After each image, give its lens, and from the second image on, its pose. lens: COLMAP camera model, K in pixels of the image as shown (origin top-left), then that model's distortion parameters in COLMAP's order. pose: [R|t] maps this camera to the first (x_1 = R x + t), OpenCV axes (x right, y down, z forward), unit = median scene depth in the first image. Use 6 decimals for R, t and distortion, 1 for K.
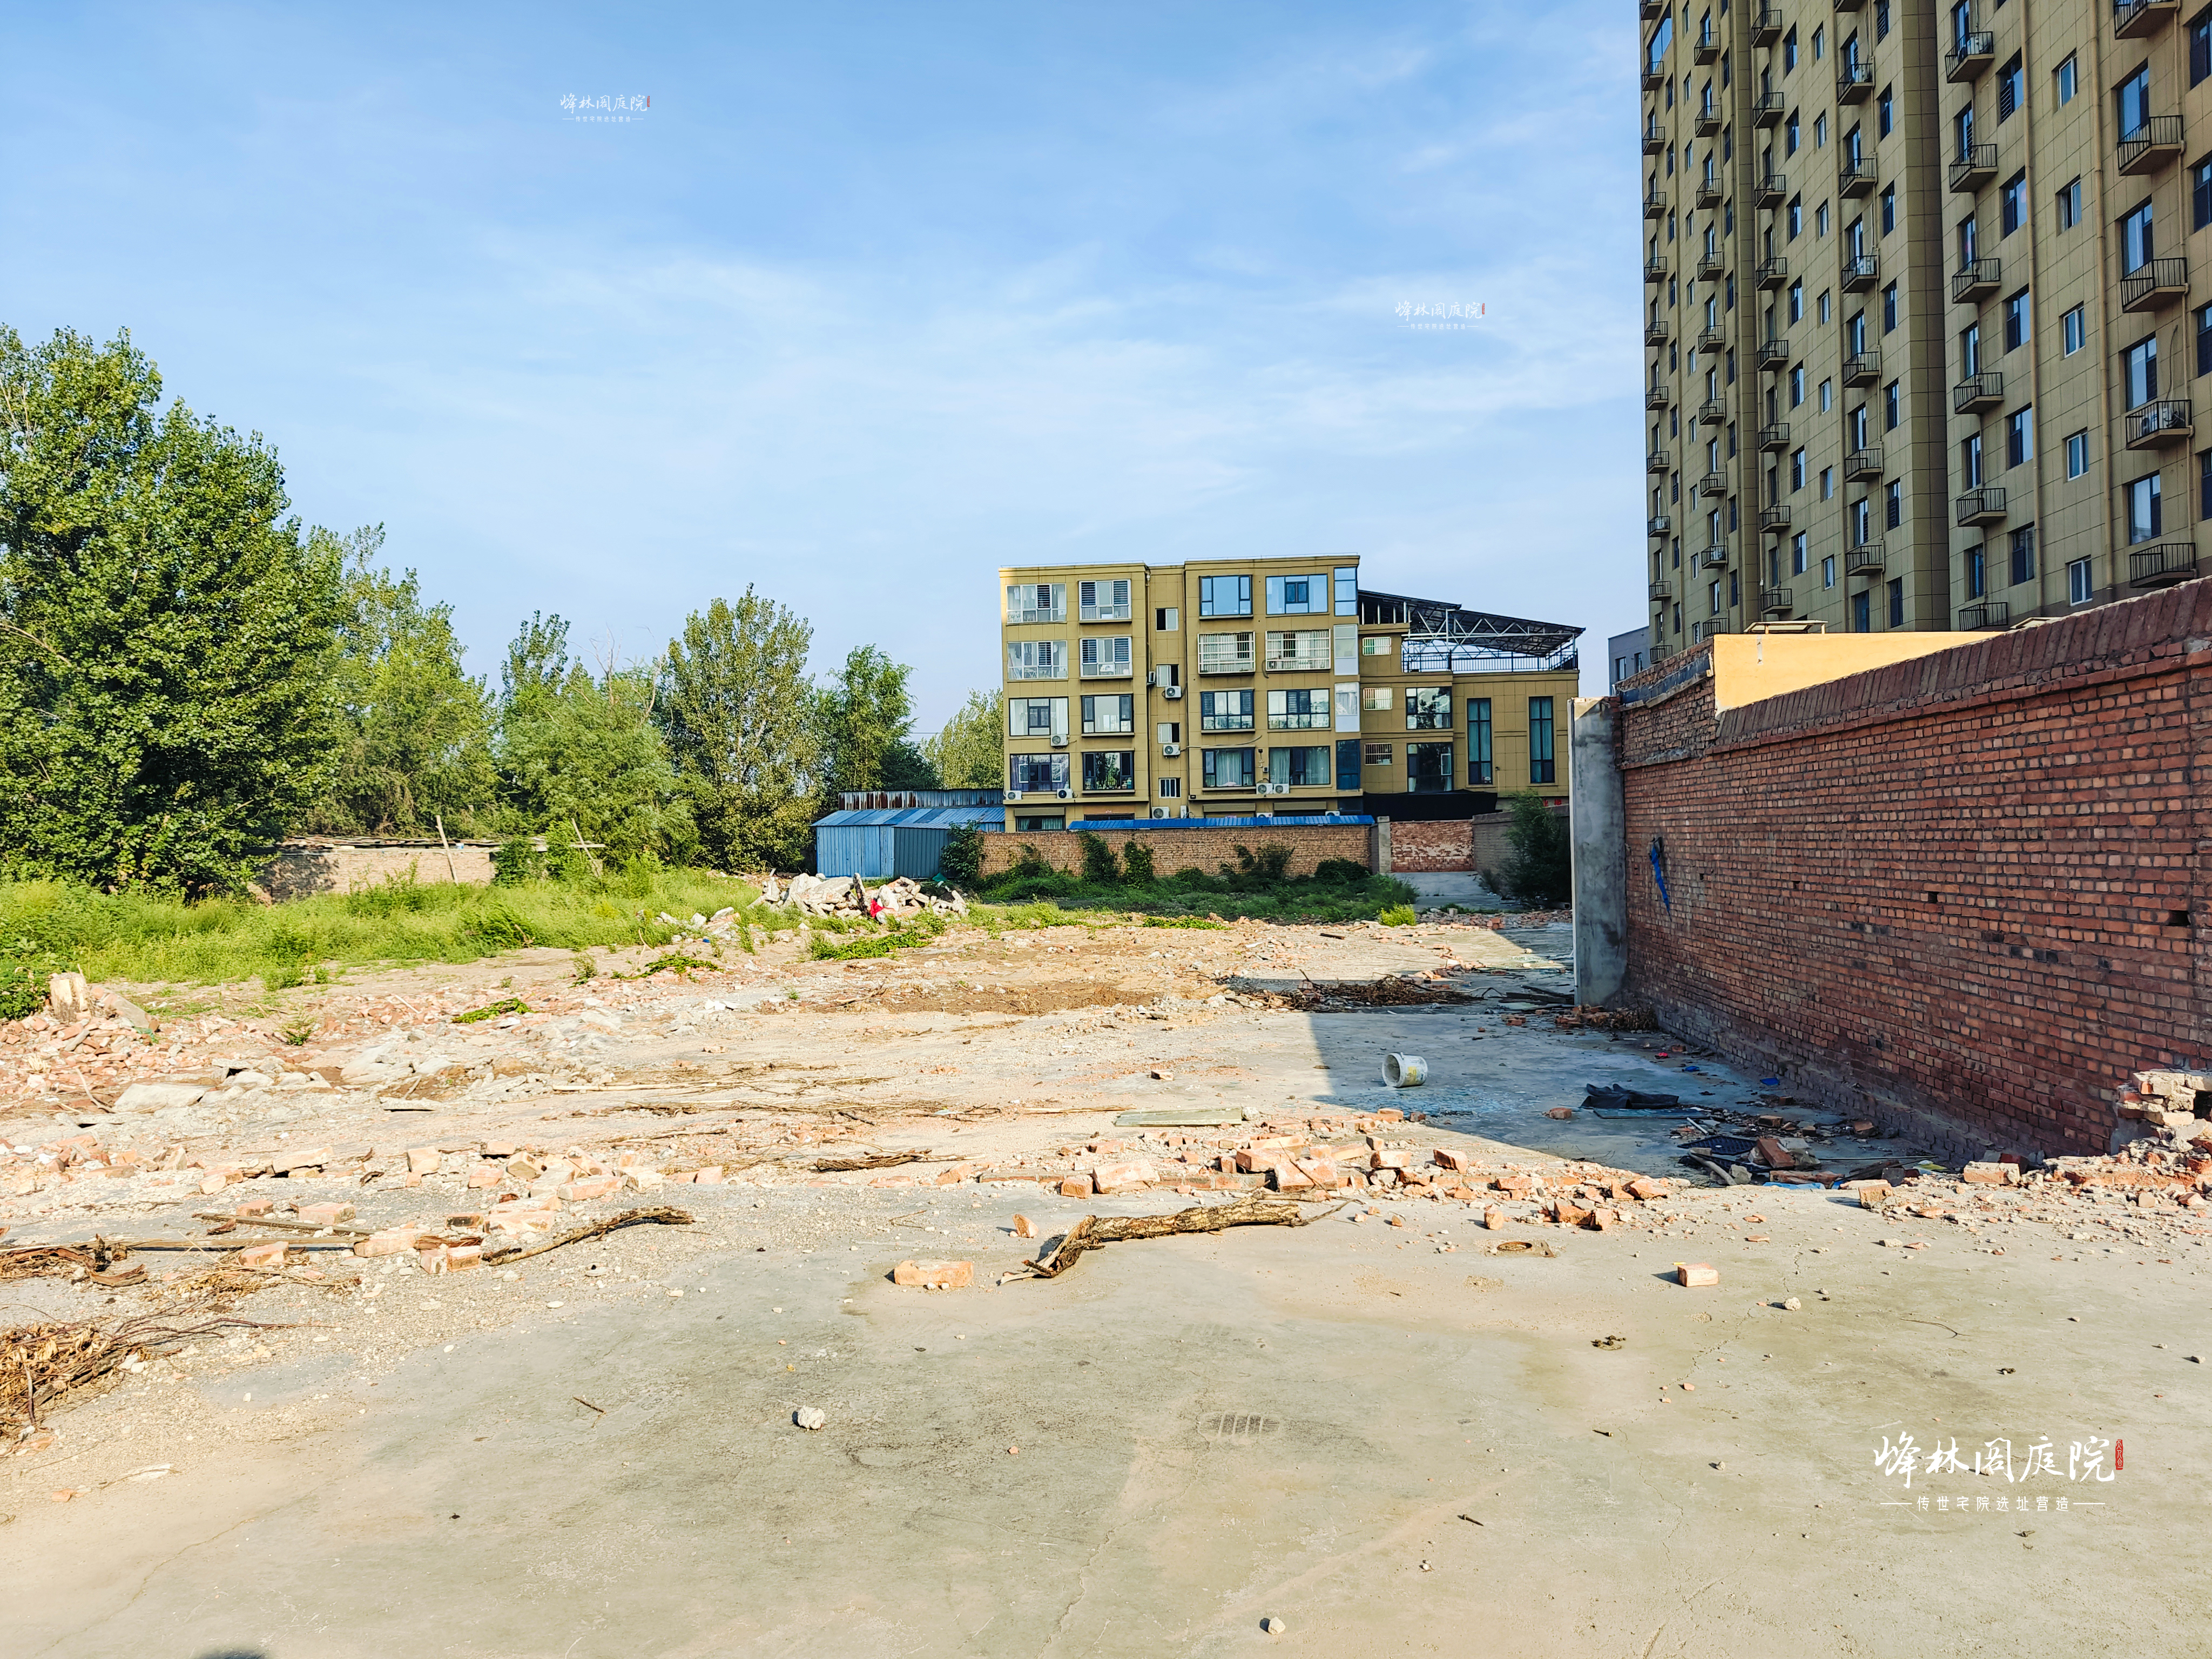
lens RADIAL K [[1589.8, 0, 1092.2], [0, 1589.8, 832.0], [0, 0, 1]] dist [0.021666, 0.002156]
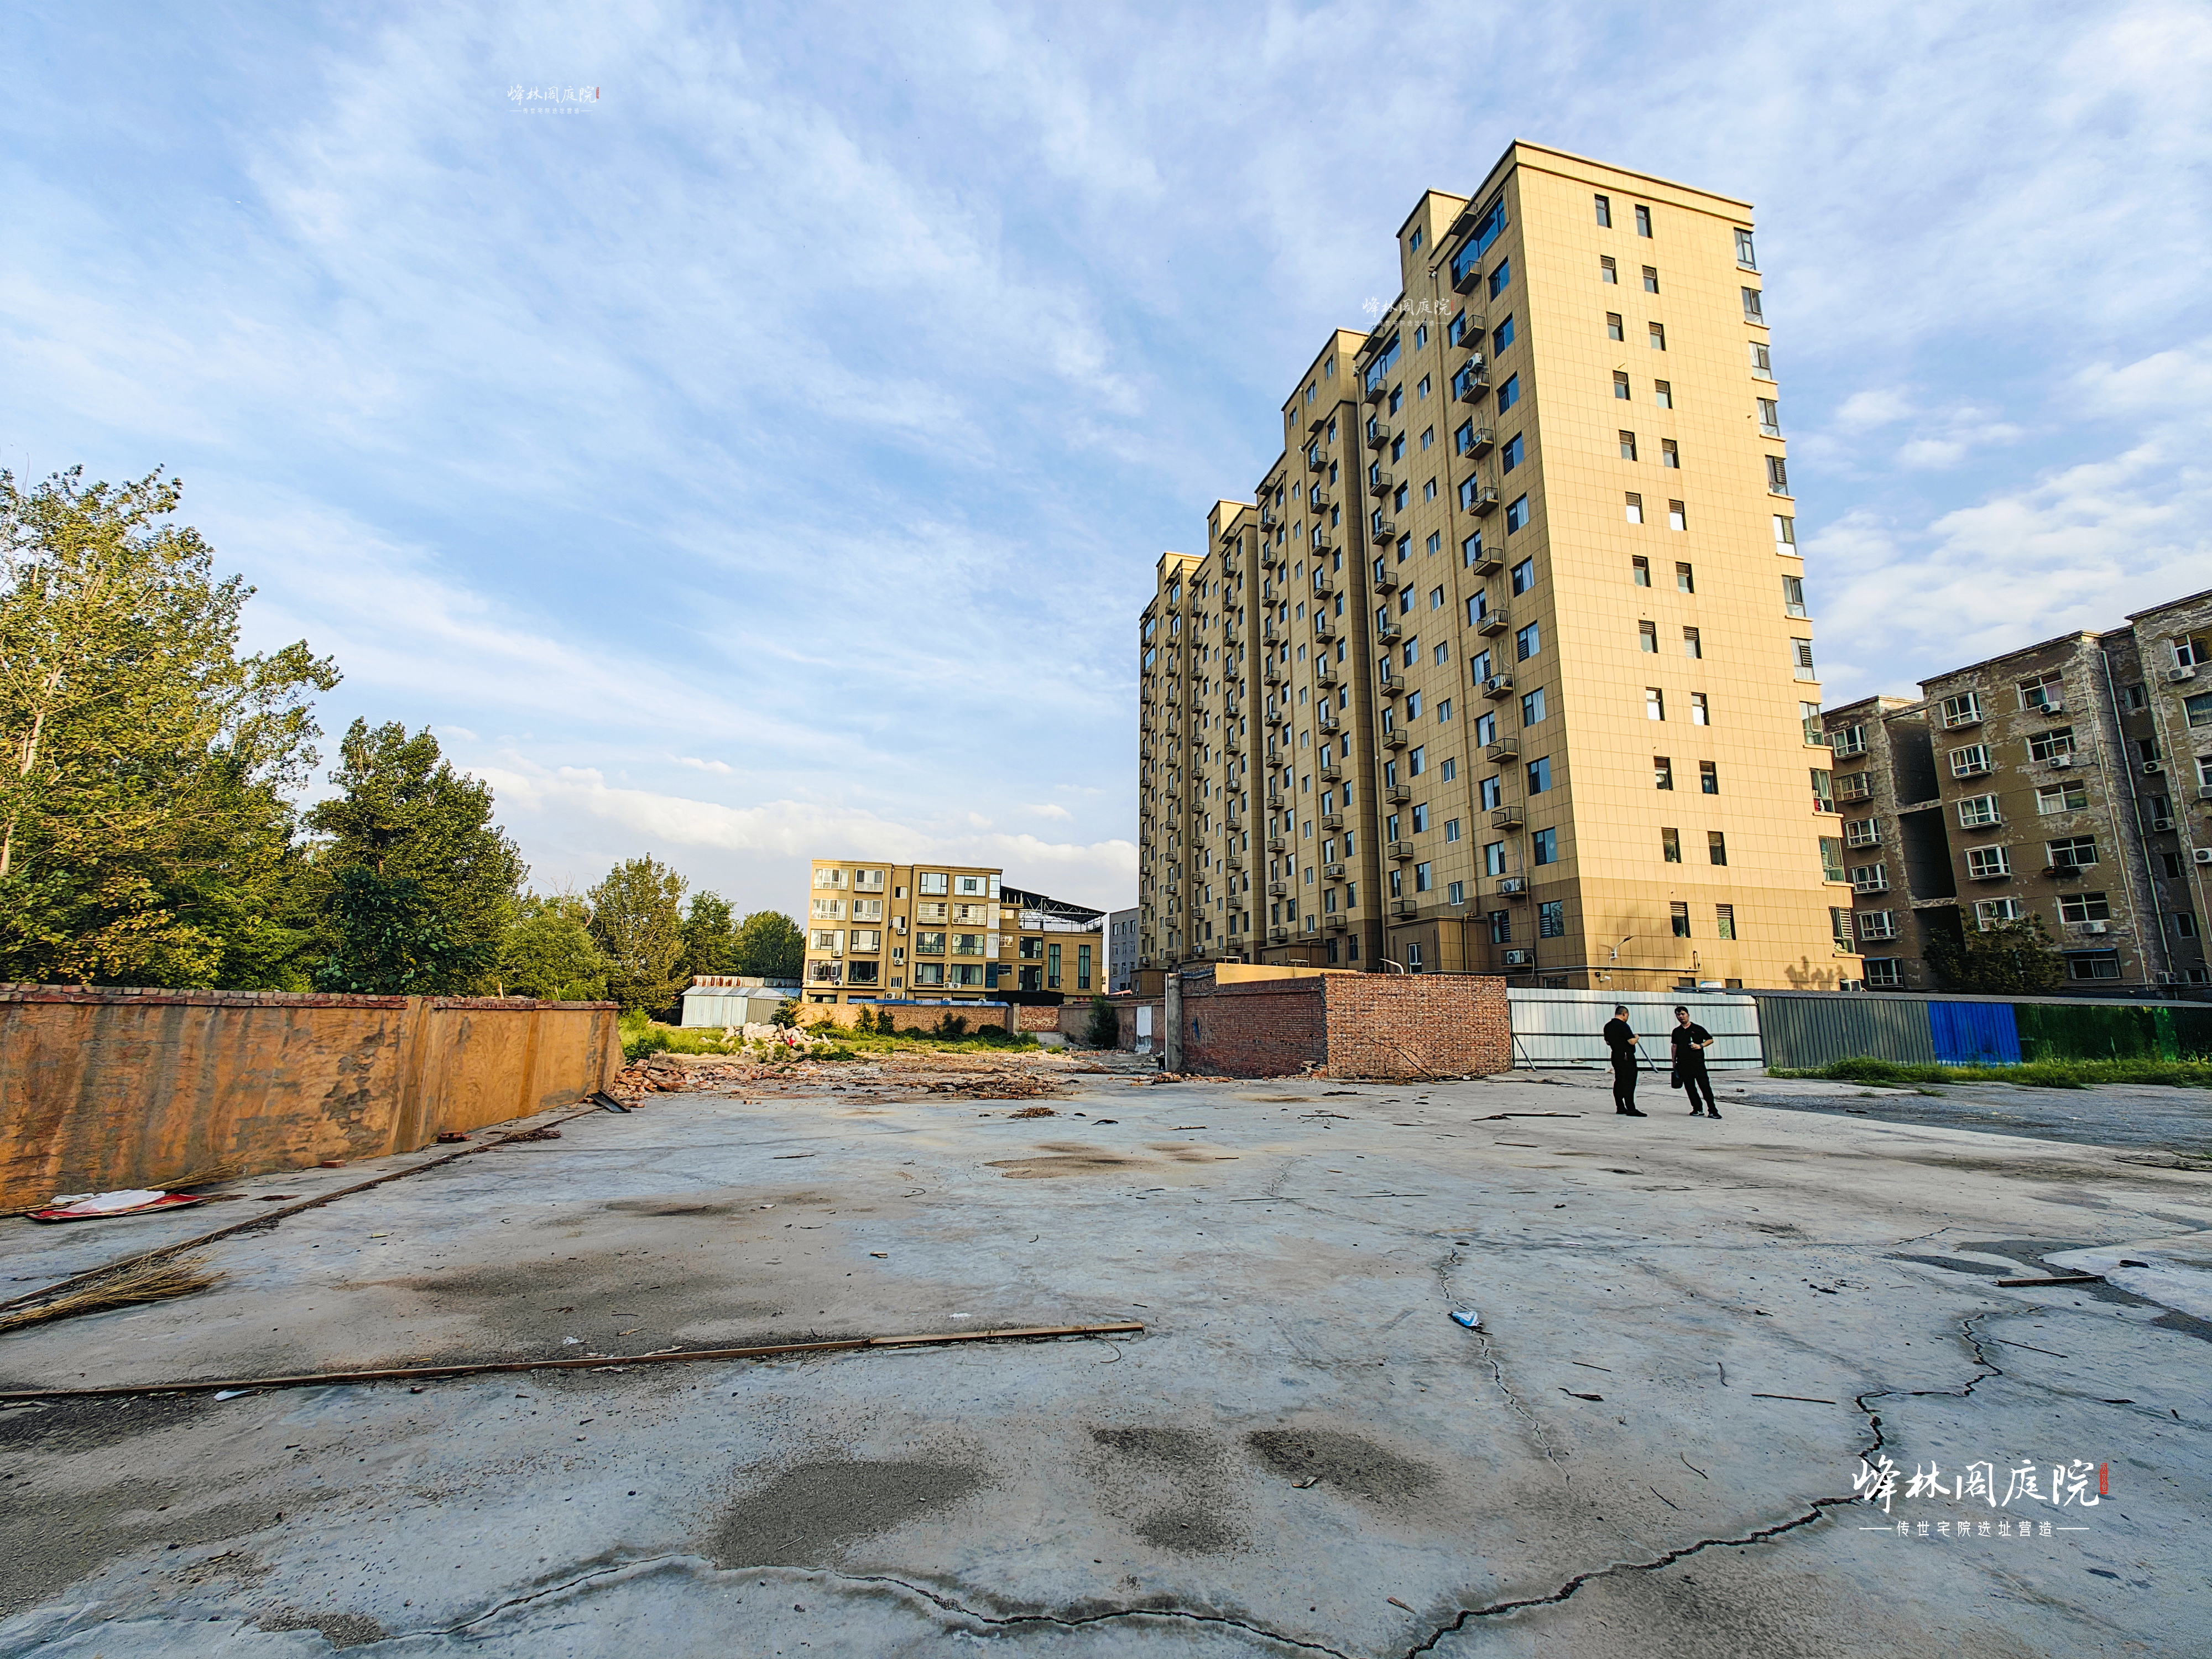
lens RADIAL K [[888.8, 0, 1113.4], [0, 888.8, 816.8], [0, 0, 1]] dist [-0.000046, 0.000247]
pose [[0.945462, 0.105037, 0.308331, -0.053111], [-0.037334, 0.975287, -0.217764, 0.000370], [-0.323585, 0.194376, 0.926019, -0.094215]]
